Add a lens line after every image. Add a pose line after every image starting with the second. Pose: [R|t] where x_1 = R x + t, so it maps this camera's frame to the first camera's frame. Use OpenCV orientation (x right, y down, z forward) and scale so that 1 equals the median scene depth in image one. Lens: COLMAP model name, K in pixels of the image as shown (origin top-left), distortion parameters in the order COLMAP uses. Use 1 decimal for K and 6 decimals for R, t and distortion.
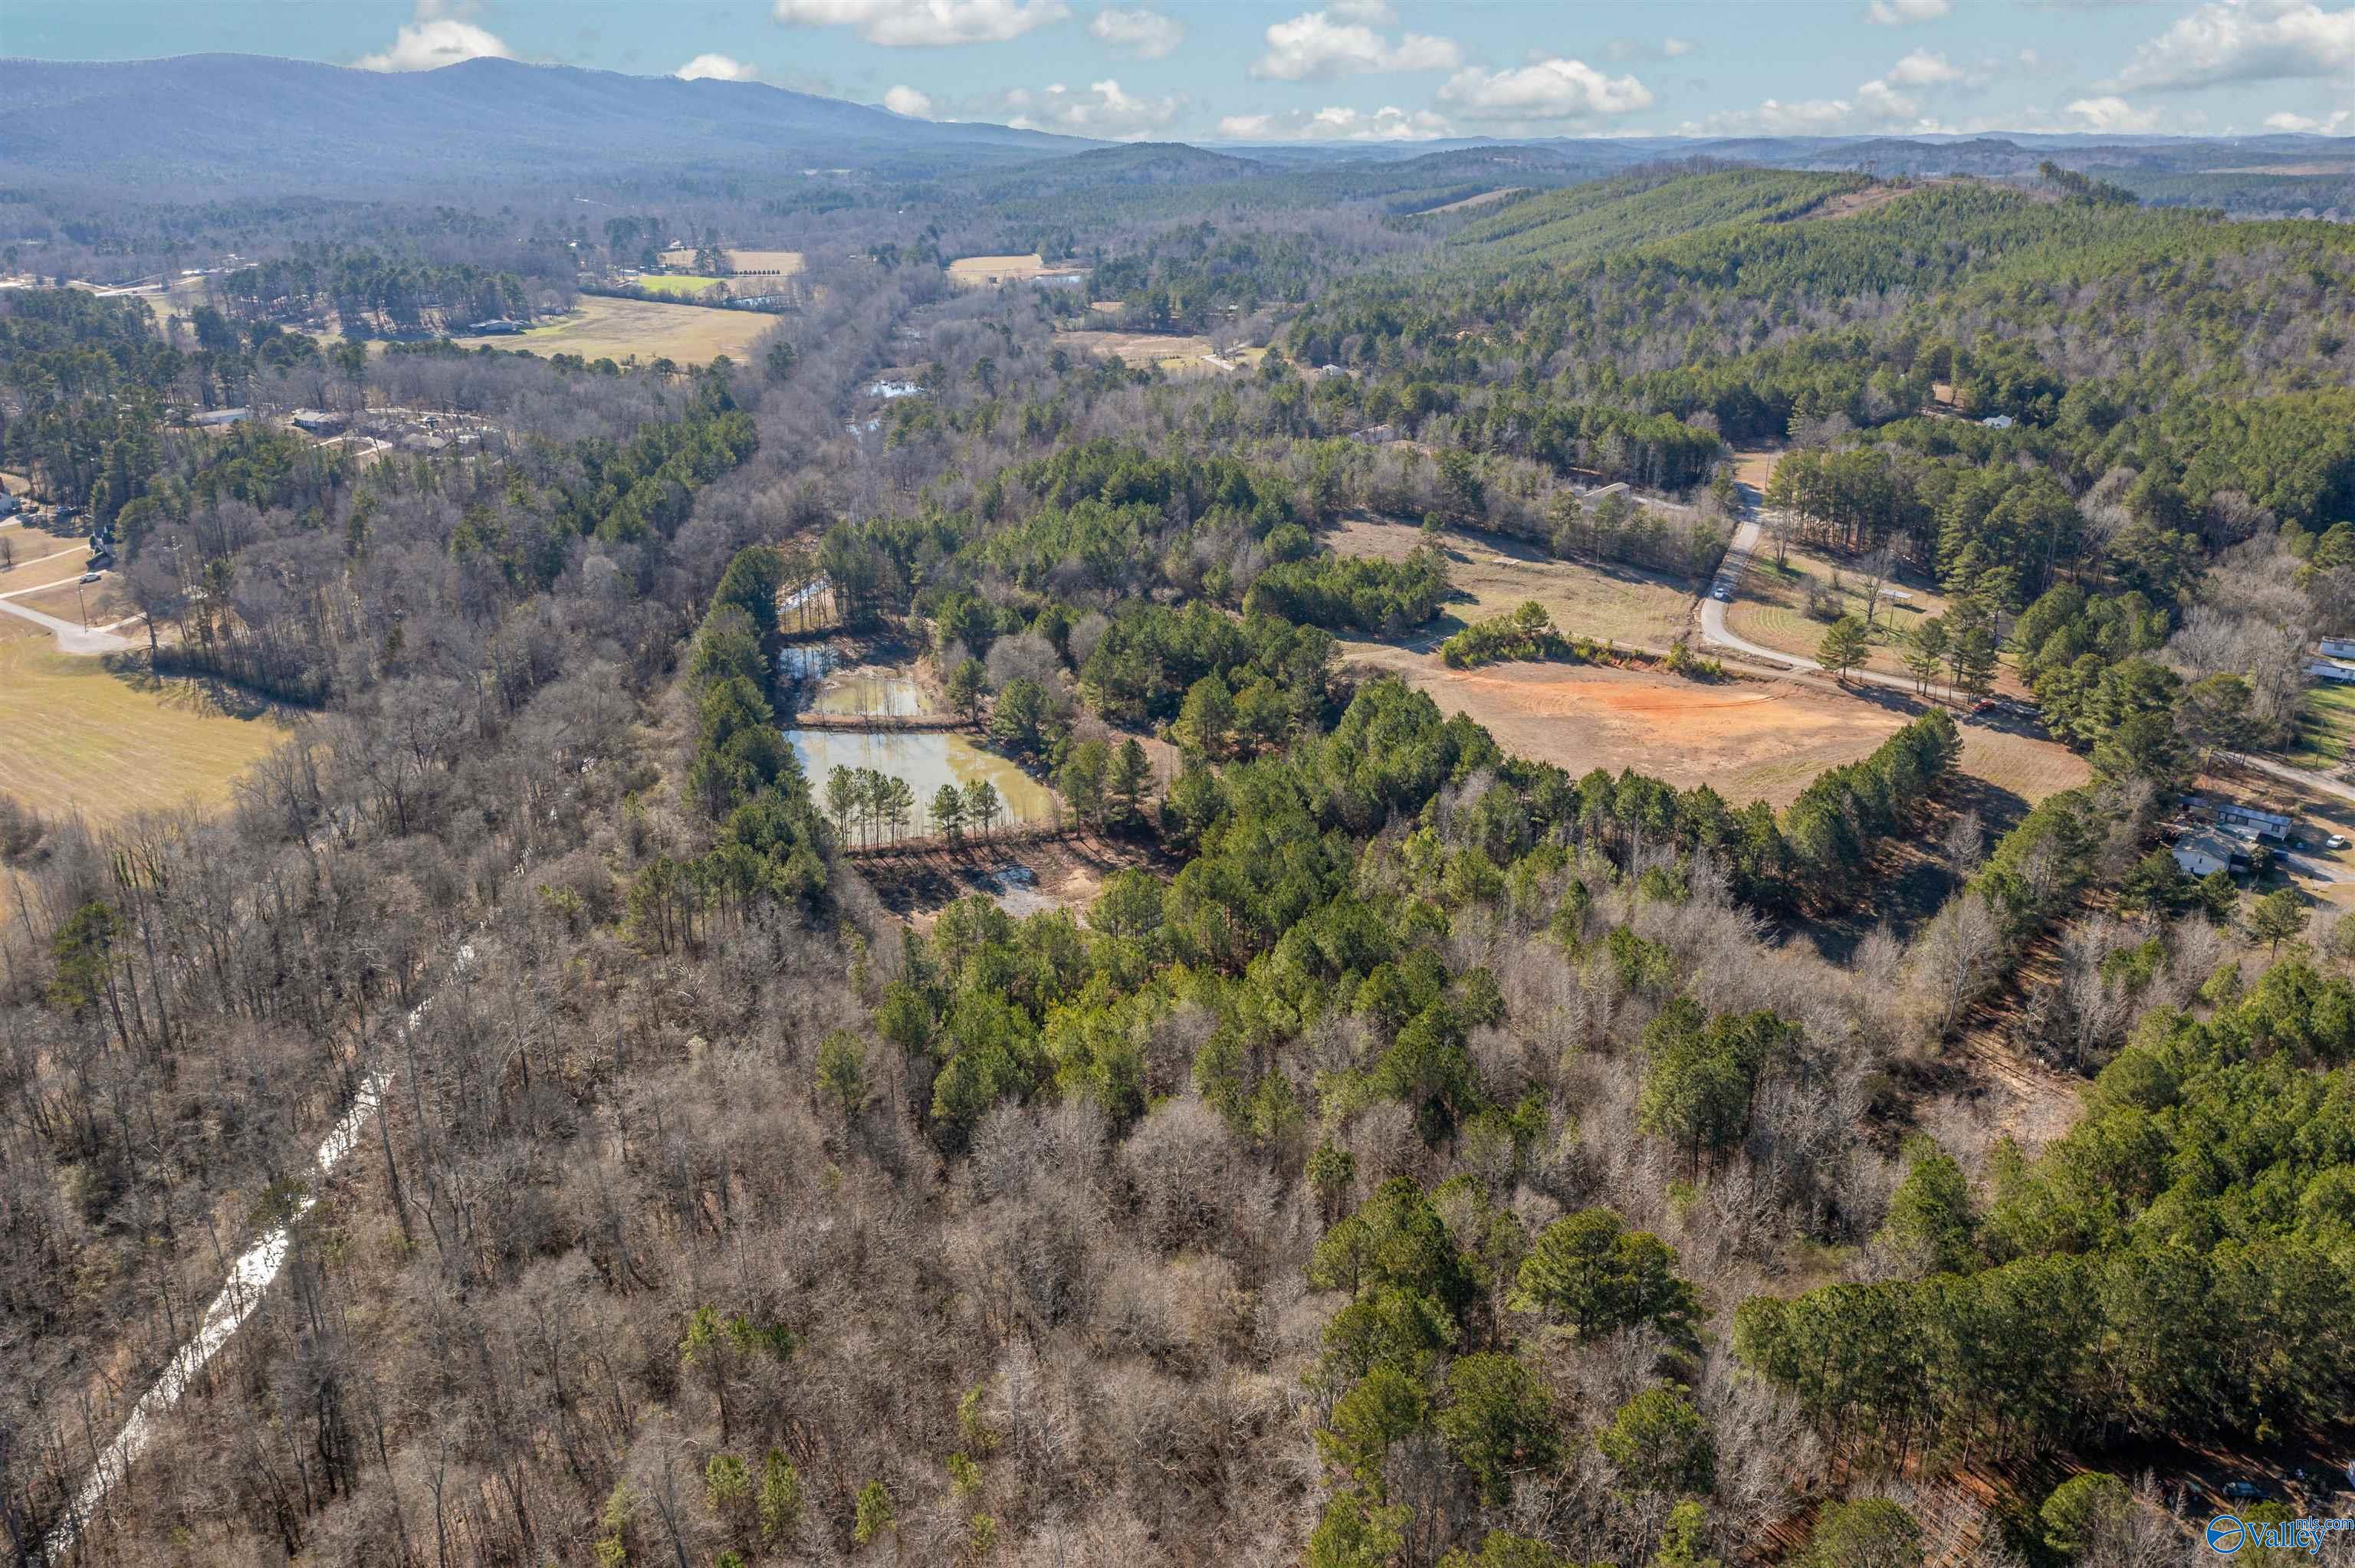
lens RADIAL K [[1913.2, 0, 1178.5], [0, 1913.2, 786.2], [0, 0, 1]] dist [-0.014925, -0.006936]
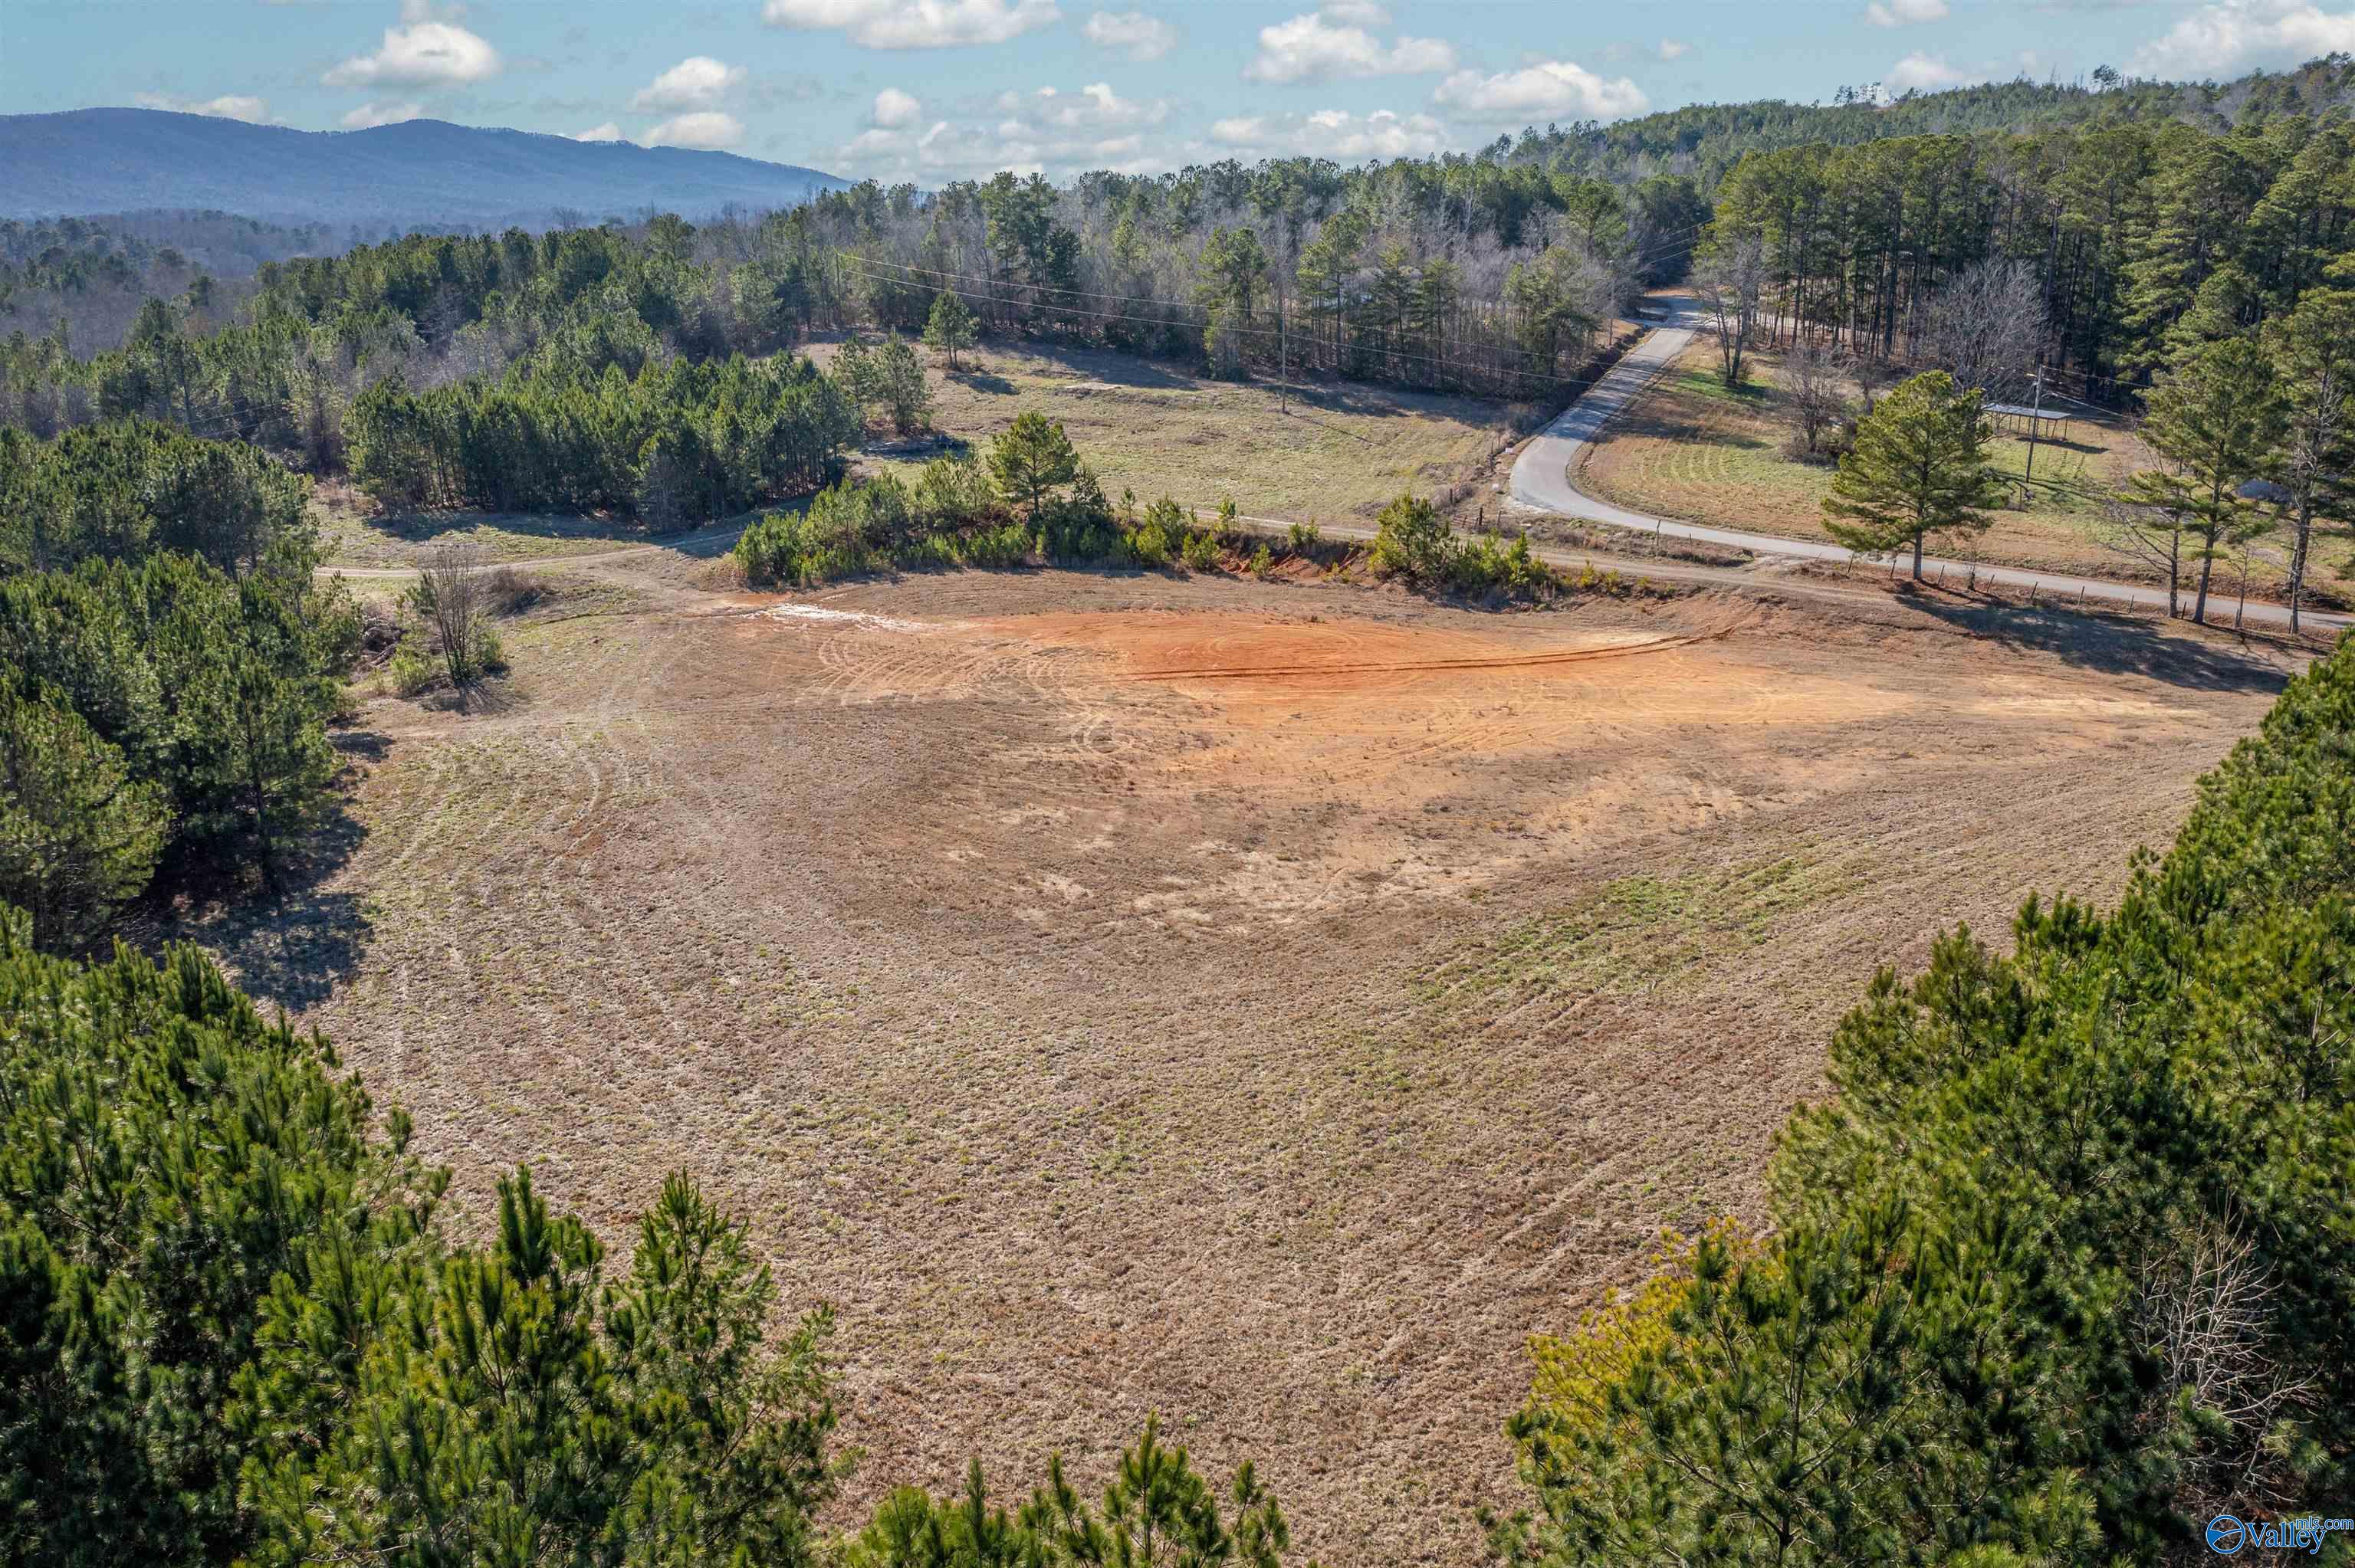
lens RADIAL K [[1913.2, 0, 1171.8], [0, 1913.2, 780.8], [0, 0, 1]] dist [-0.014925, -0.006936]
pose [[0.999920, -0.010798, -0.006641, 0.217115], [0.010482, 0.998889, -0.045954, -0.010719], [0.007130, 0.045881, 0.998921, 0.654154]]
